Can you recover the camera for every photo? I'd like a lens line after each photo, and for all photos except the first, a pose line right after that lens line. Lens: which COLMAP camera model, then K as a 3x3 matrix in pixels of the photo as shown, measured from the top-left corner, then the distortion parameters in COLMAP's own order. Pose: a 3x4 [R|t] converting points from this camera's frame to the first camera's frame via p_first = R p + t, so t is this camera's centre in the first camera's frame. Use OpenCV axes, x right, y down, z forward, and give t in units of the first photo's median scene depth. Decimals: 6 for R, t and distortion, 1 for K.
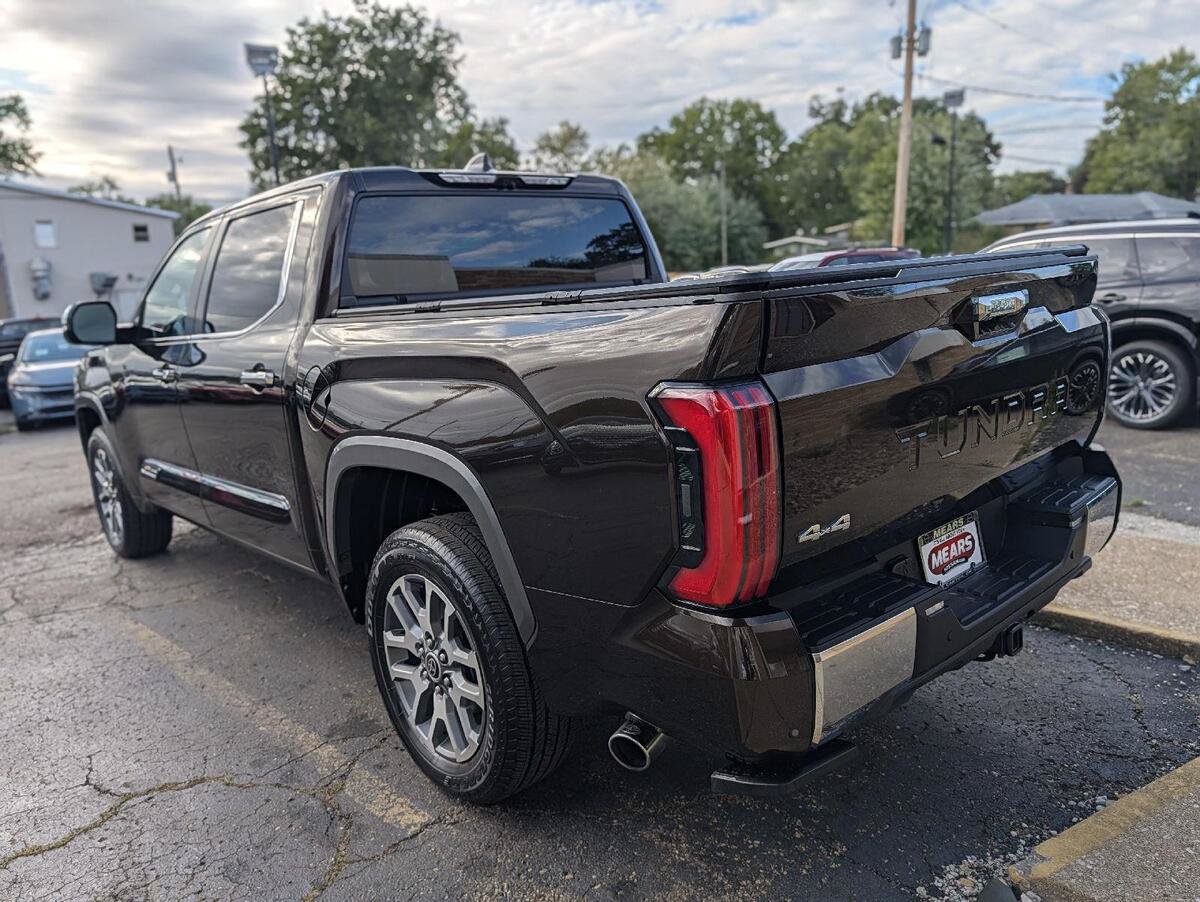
lens RADIAL K [[862.6, 0, 609.0], [0, 862.6, 462.5], [0, 0, 1]] dist [0.019564, -0.014687]
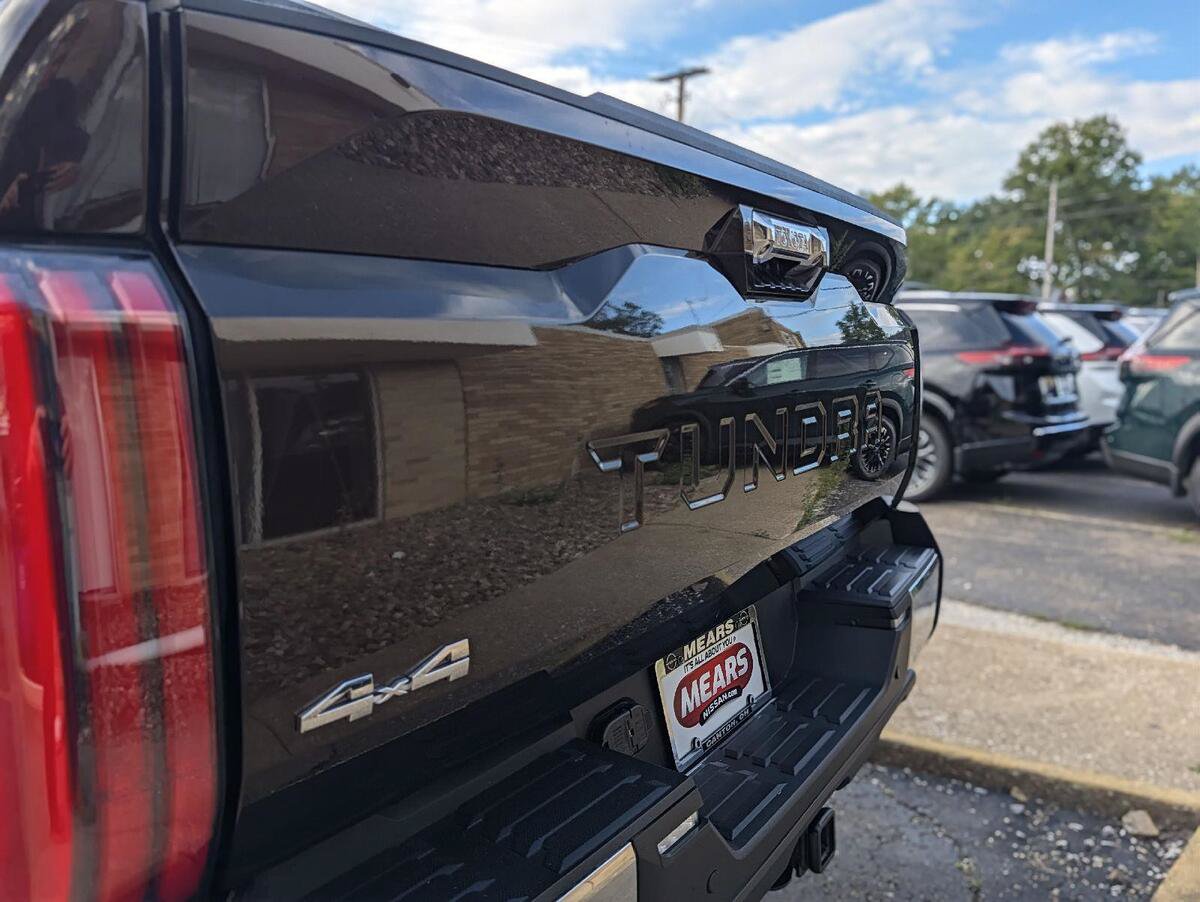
lens RADIAL K [[862.6, 0, 609.2], [0, 862.6, 456.5], [0, 0, 1]] dist [0.019564, -0.014687]
pose [[0.970064, 0.017812, 0.242197, 0.014682], [0.006586, 0.995010, -0.099557, 0.000936], [-0.242762, 0.098172, 0.965106, 0.035416]]
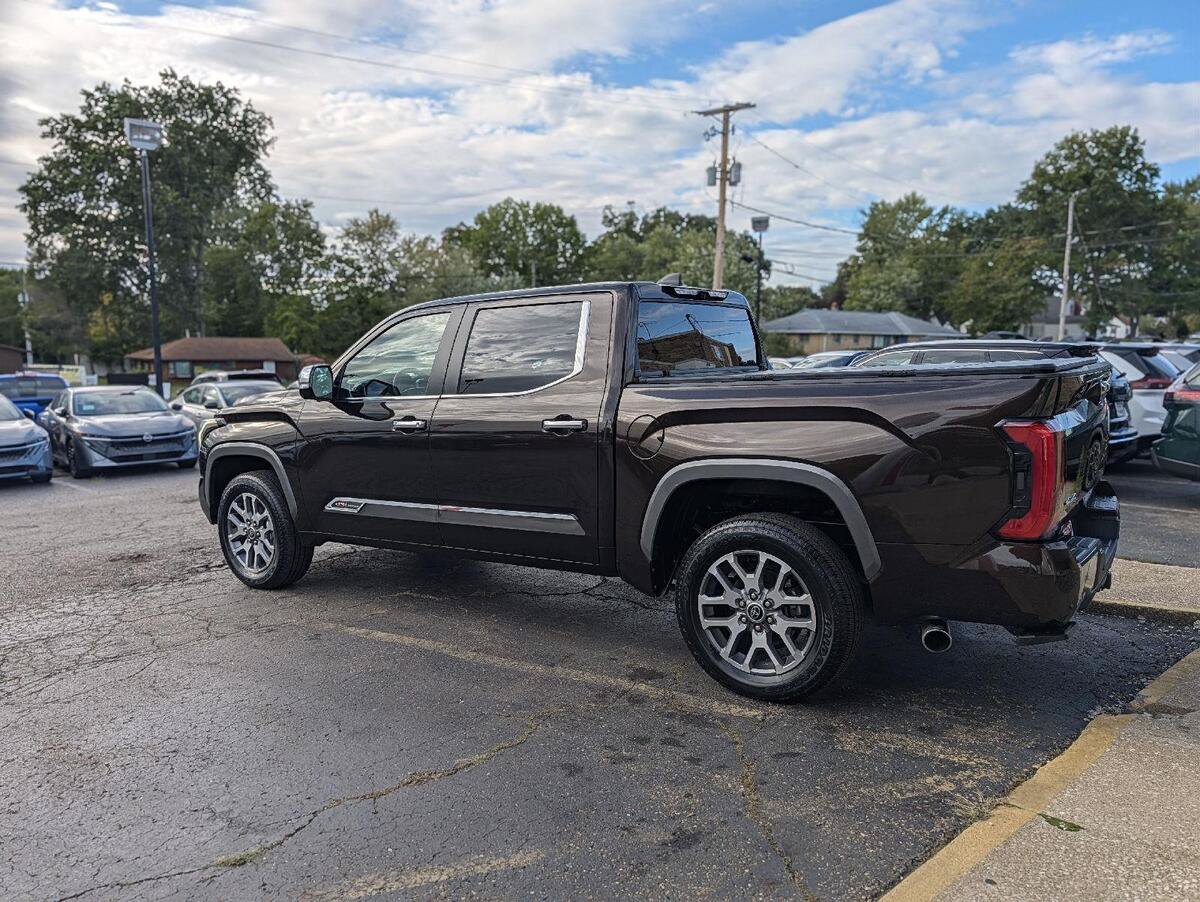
lens RADIAL K [[862.6, 0, 581.4], [0, 862.6, 477.6], [0, 0, 1]] dist [0.019564, -0.014687]
pose [[0.976989, 0.015815, 0.212704, -0.070692], [0.002216, 0.996441, -0.084268, 0.010967], [-0.213279, 0.082801, 0.973476, -0.036183]]
